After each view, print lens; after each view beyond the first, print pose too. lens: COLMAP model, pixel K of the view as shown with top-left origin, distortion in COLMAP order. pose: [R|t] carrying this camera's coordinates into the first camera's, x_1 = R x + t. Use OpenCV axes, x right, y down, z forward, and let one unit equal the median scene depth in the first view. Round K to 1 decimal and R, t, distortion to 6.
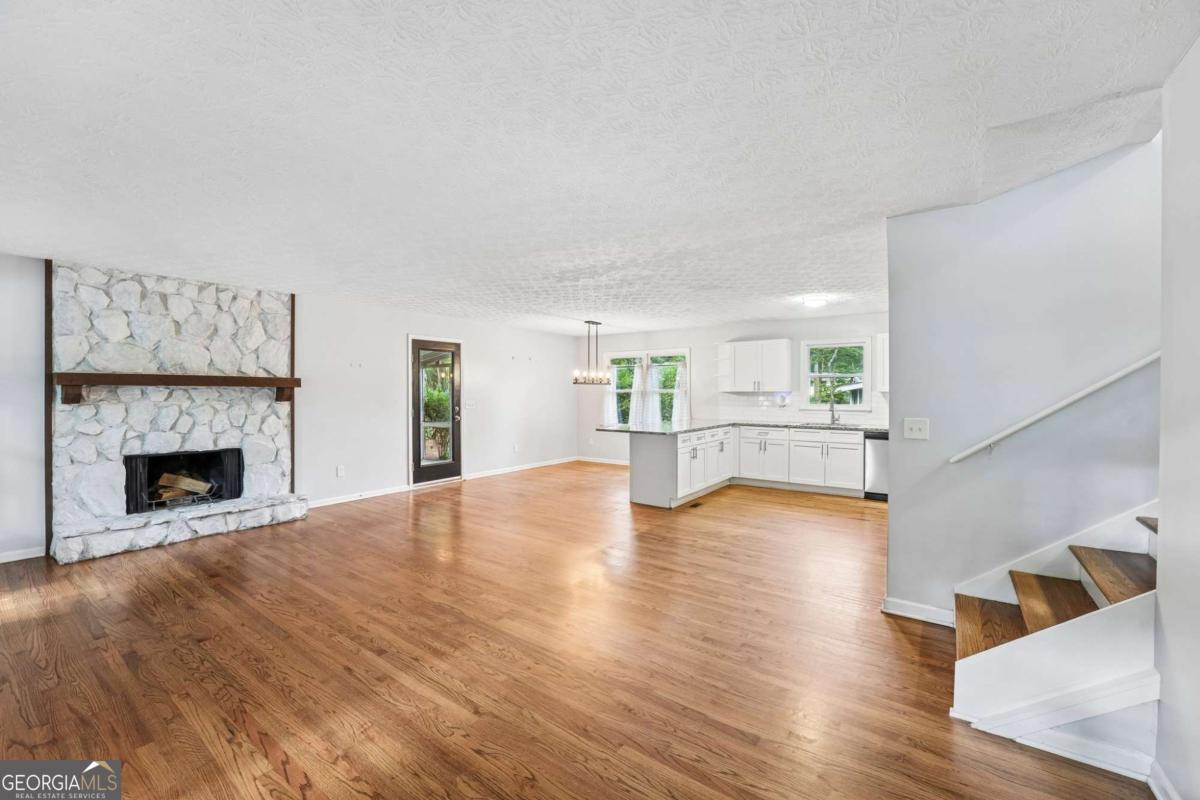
lens RADIAL K [[487.4, 0, 595.1], [0, 487.4, 399.1], [0, 0, 1]] dist [-0.036907, 0.007106]
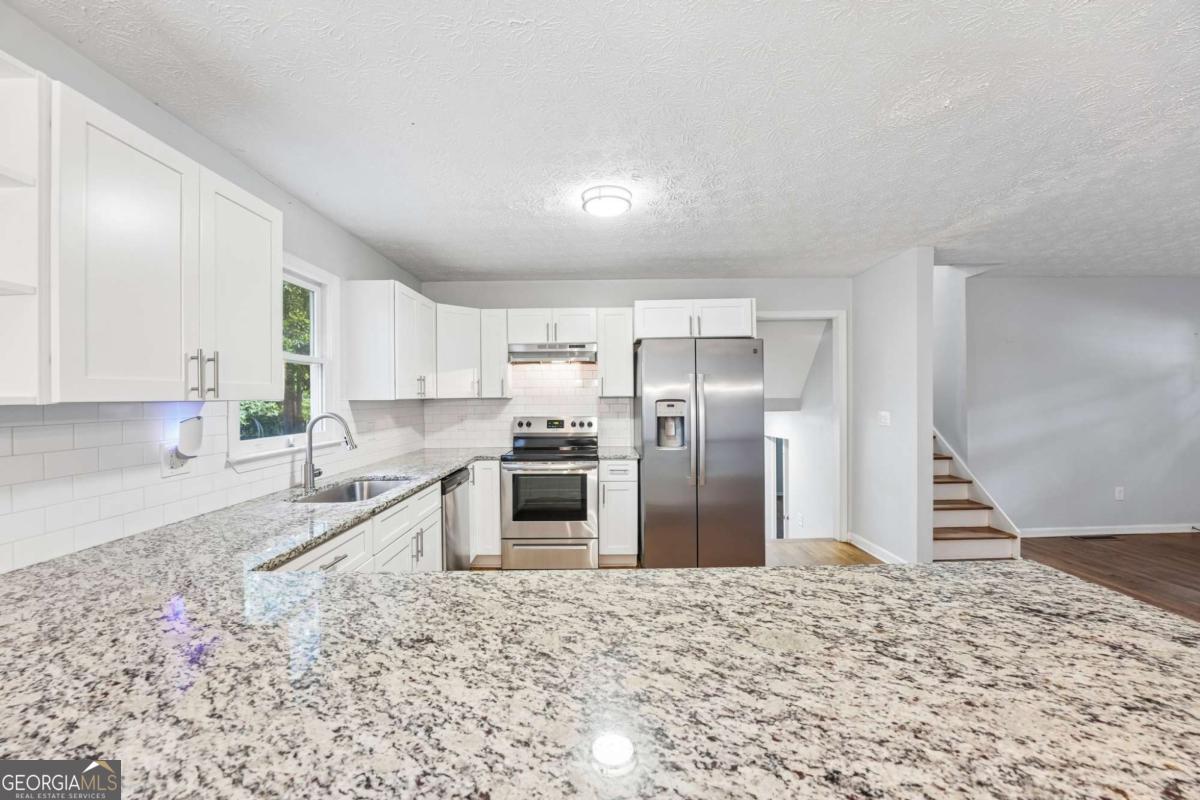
lens RADIAL K [[487.4, 0, 595.1], [0, 487.4, 399.1], [0, 0, 1]] dist [-0.036907, 0.007106]
pose [[-0.590715, 0.001634, 0.806878, 0.065874], [0.022749, 0.999634, 0.014631, -0.016321], [-0.806559, 0.026999, -0.590536, 1.041311]]
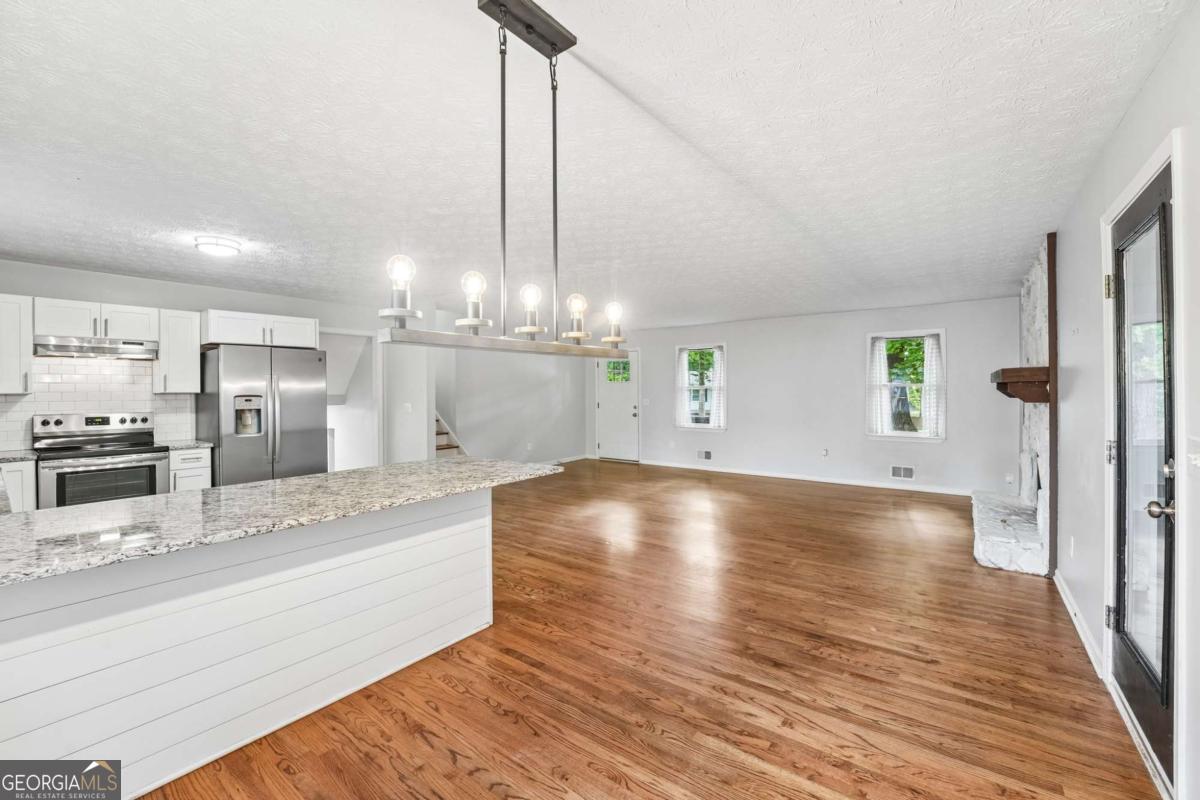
lens RADIAL K [[486.5, 0, 597.8], [0, 486.5, 394.8], [0, 0, 1]] dist [-0.032082, 0.004639]
pose [[-0.999815, 0.004782, 0.018650, -0.035618], [0.005238, 0.999687, 0.024460, -0.020275], [-0.018527, 0.024553, -0.999527, 1.294480]]
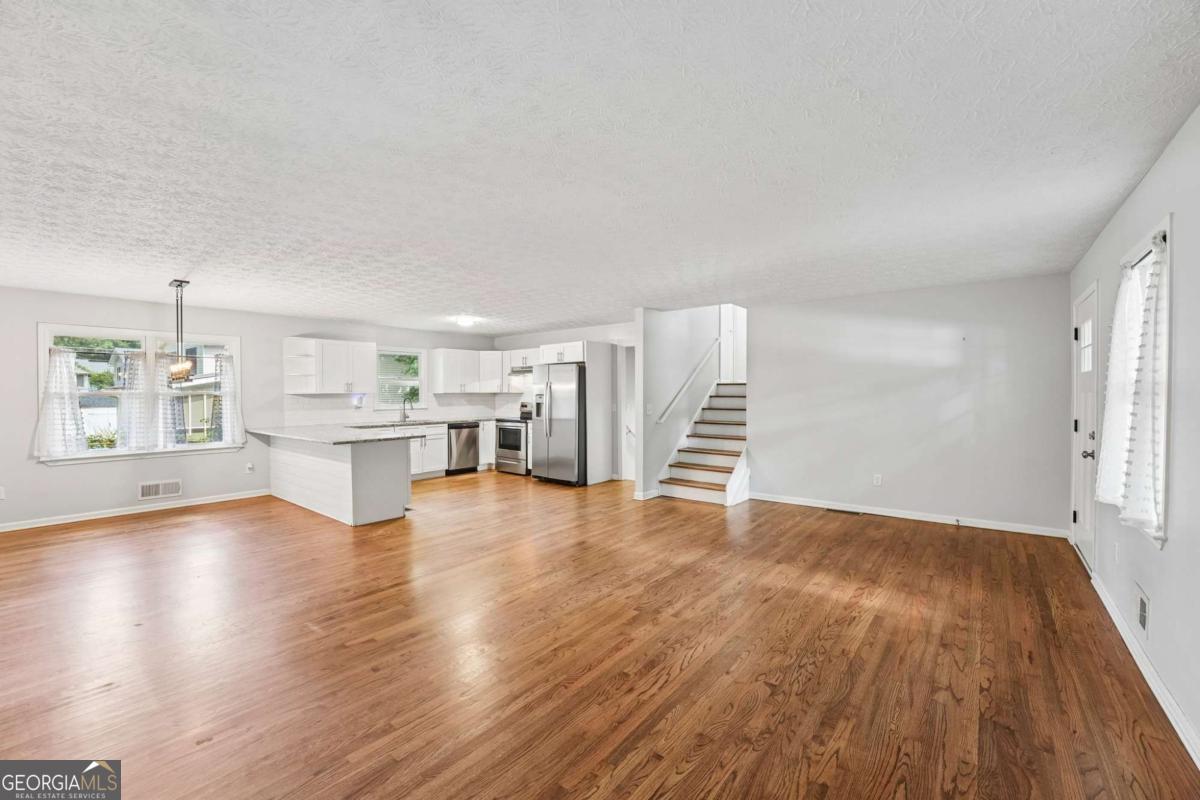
lens RADIAL K [[486.5, 0, 597.8], [0, 486.5, 394.8], [0, 0, 1]] dist [-0.032082, 0.004639]
pose [[0.053486, -0.006806, 0.998545, -0.643129], [0.020245, 0.999779, 0.005730, -0.008727], [-0.998363, 0.019909, 0.053612, 0.473920]]
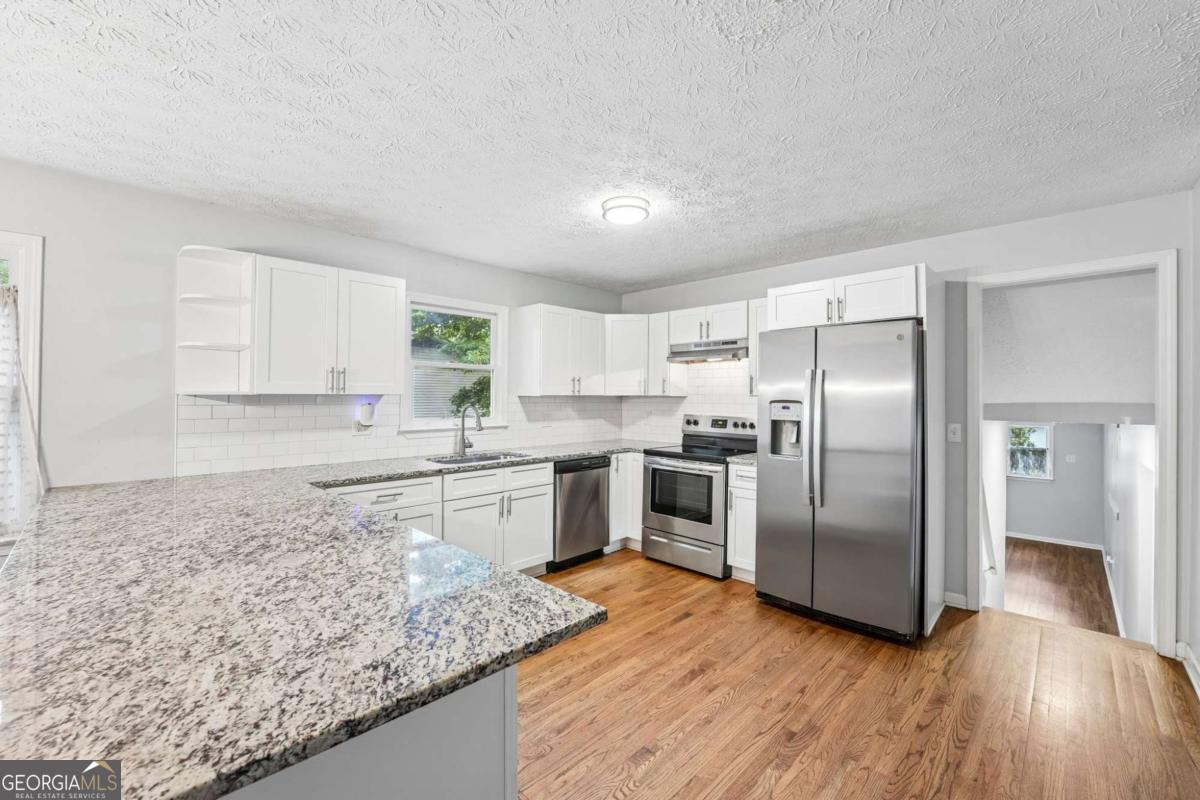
lens RADIAL K [[494.3, 0, 587.2], [0, 494.3, 390.3], [0, 0, 1]] dist [-0.020423, 0.000487]
pose [[0.155021, 0.010086, 0.987860, -0.037679], [0.011236, 0.999865, -0.011971, -0.012447], [-0.987847, 0.012955, 0.154887, 0.775031]]
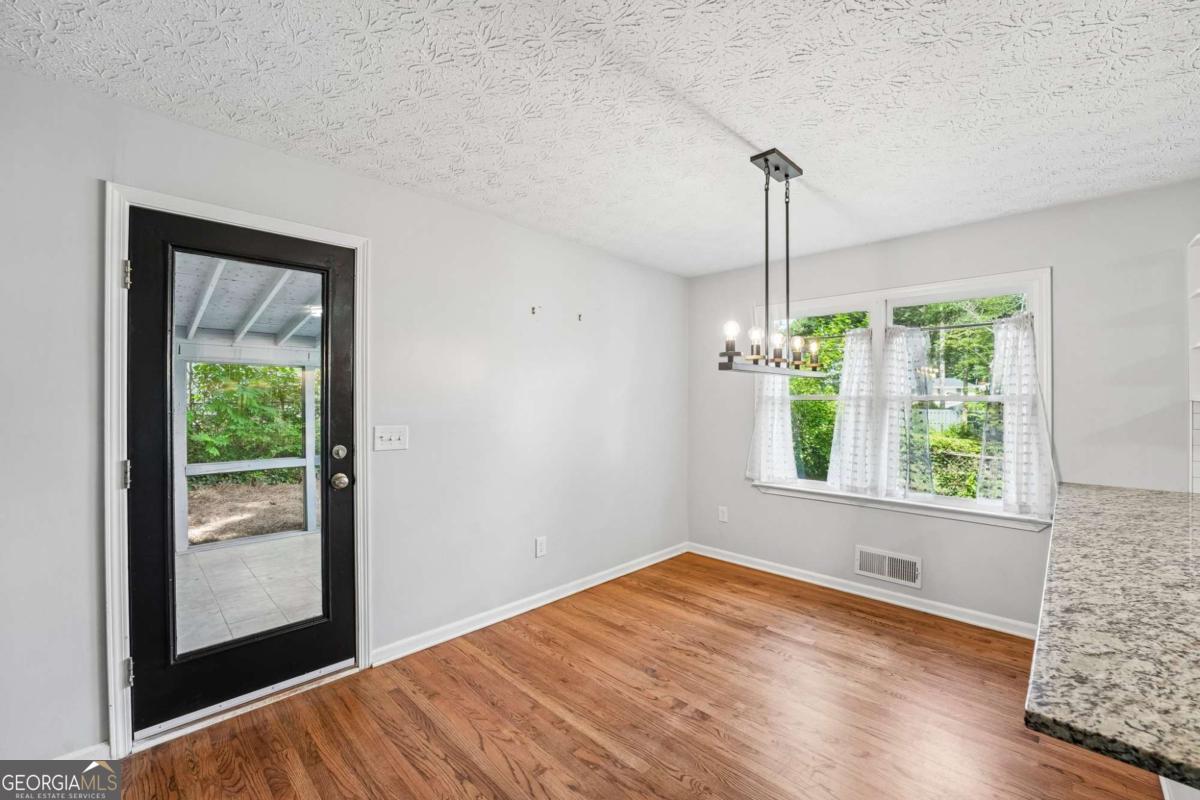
lens RADIAL K [[486.5, 0, 597.8], [0, 486.5, 394.8], [0, 0, 1]] dist [-0.032082, 0.004639]
pose [[0.988236, 0.001537, -0.152926, -0.072531], [-0.005510, 0.999658, -0.025561, -0.011103], [0.152835, 0.026103, 0.987907, 0.763237]]
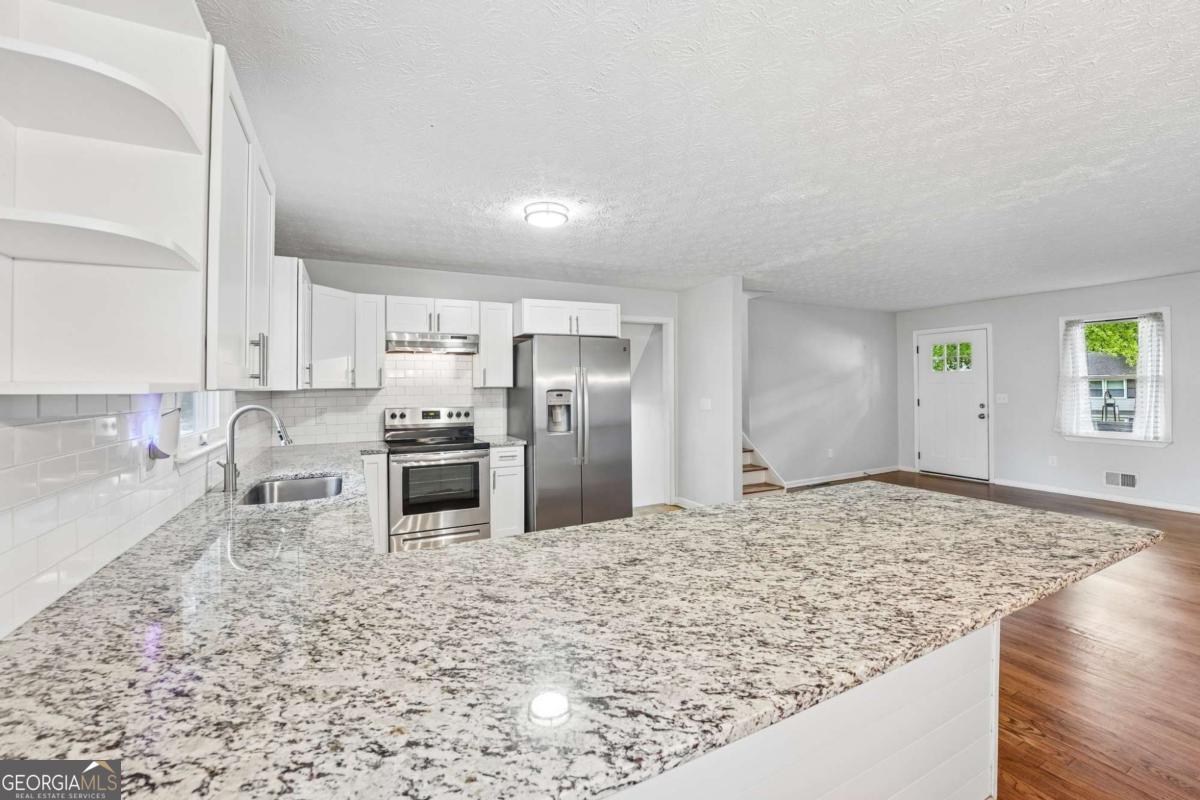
lens RADIAL K [[490.9, 0, 600.5], [0, 490.9, 385.0], [0, 0, 1]] dist [-0.025217, 0.000074]
pose [[-0.890745, 0.009000, 0.454415, 0.126877], [0.015988, 0.999806, 0.011539, -0.018144], [-0.454223, 0.017544, -0.890715, 1.172765]]
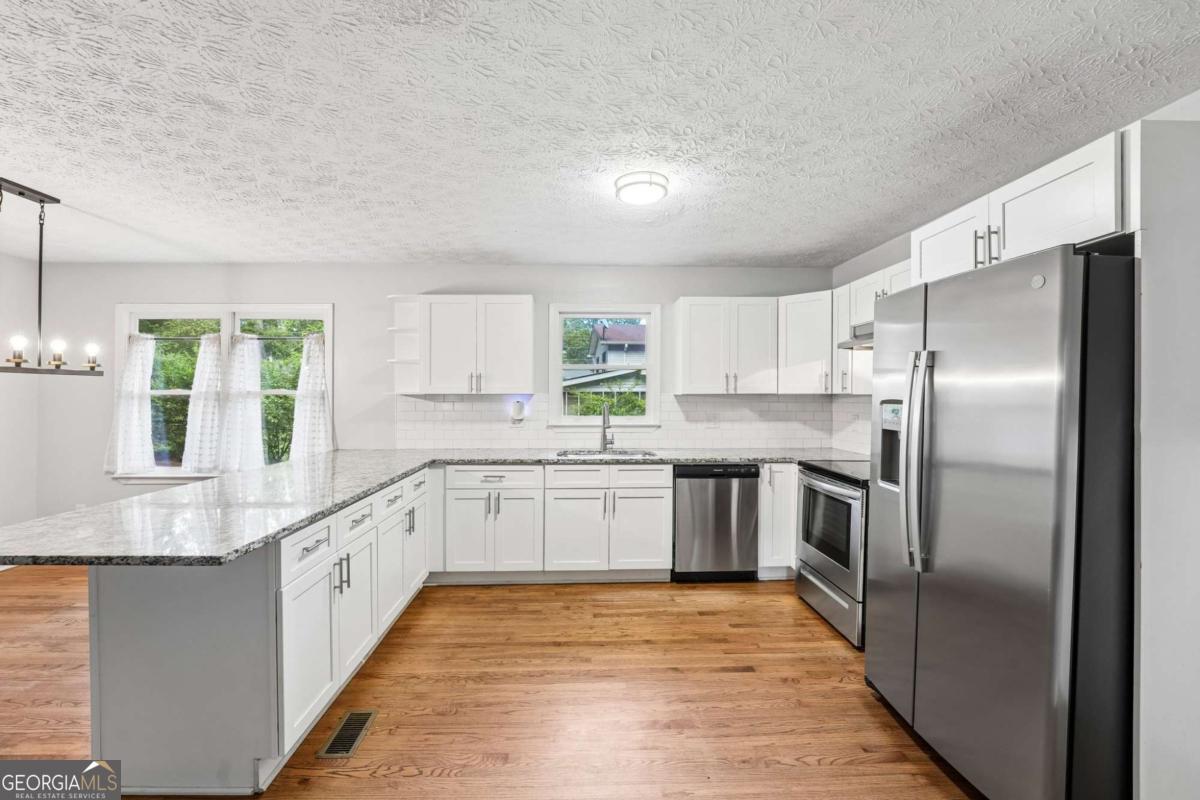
lens RADIAL K [[501.5, 0, 591.1], [0, 501.5, 393.2], [0, 0, 1]] dist [-0.016952, 0.000284]
pose [[0.788956, -0.001075, 0.614449, 0.110669], [0.010355, 0.999880, -0.011547, -0.009575], [-0.614363, 0.015473, 0.788872, 0.536301]]
